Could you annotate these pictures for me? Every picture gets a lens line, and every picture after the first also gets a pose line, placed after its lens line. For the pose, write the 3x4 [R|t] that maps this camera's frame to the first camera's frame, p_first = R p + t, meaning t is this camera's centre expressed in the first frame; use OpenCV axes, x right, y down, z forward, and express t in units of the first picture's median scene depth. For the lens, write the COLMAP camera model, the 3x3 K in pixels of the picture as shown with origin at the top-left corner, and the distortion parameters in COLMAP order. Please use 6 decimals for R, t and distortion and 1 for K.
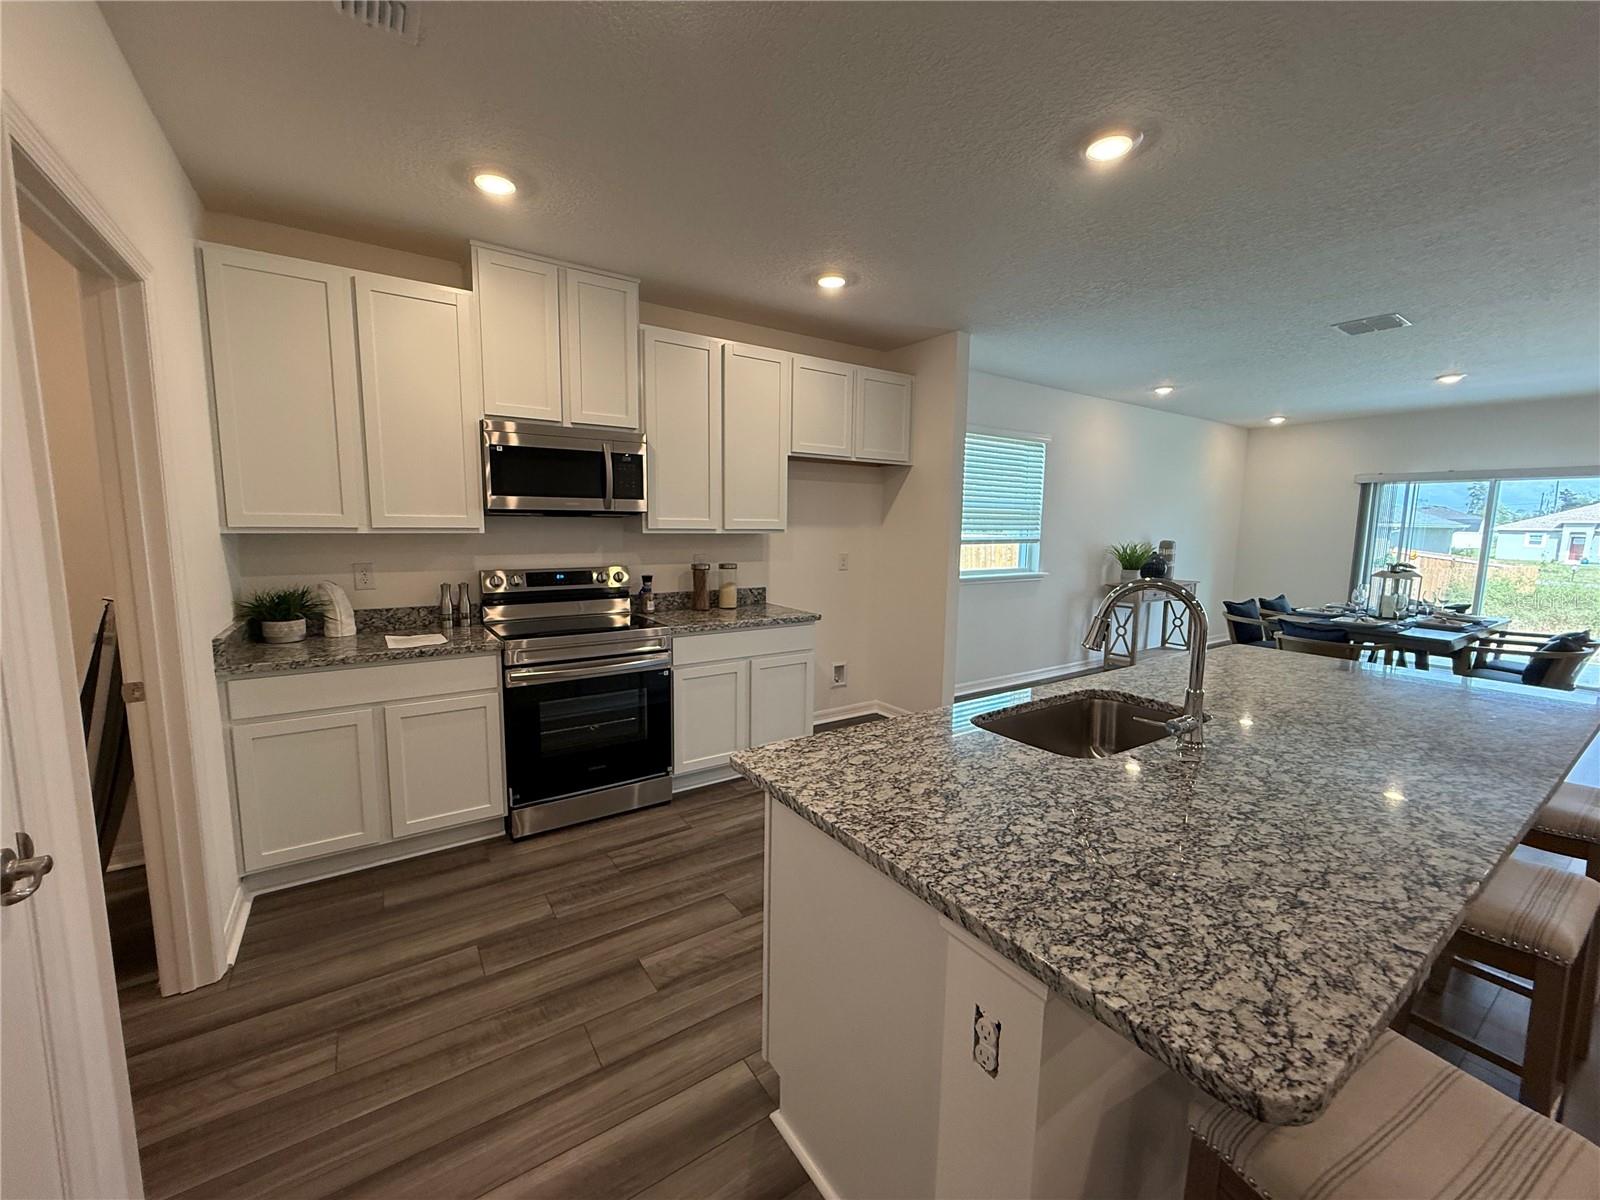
lens RADIAL K [[638.4, 0, 800.7], [0, 638.4, 600.6], [0, 0, 1]] dist [0.000494, 0.000022]
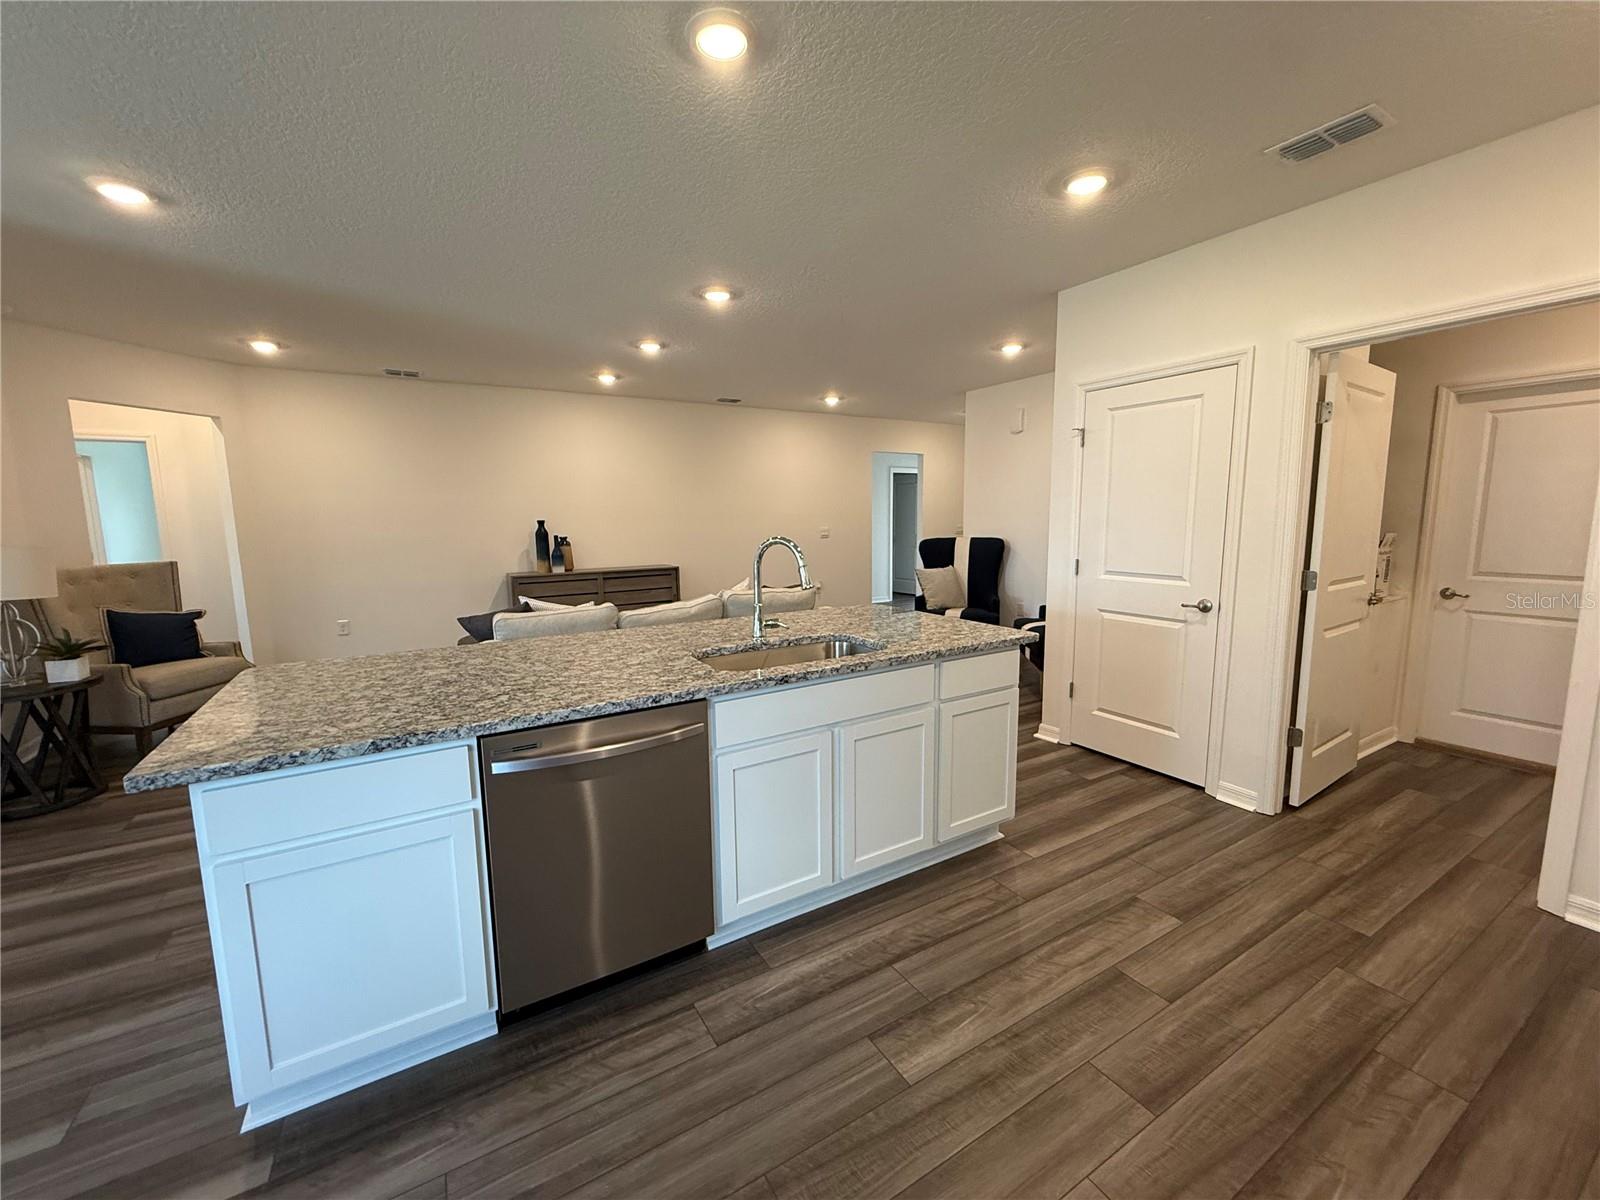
lens RADIAL K [[638.4, 0, 800.5], [0, 638.4, 596.6], [0, 0, 1]] dist [0.000494, 0.000022]
pose [[-0.998278, -0.007997, 0.058106, 0.339999], [0.006612, 0.969005, 0.246953, -0.230121], [-0.058280, 0.246912, -0.967284, 2.086334]]
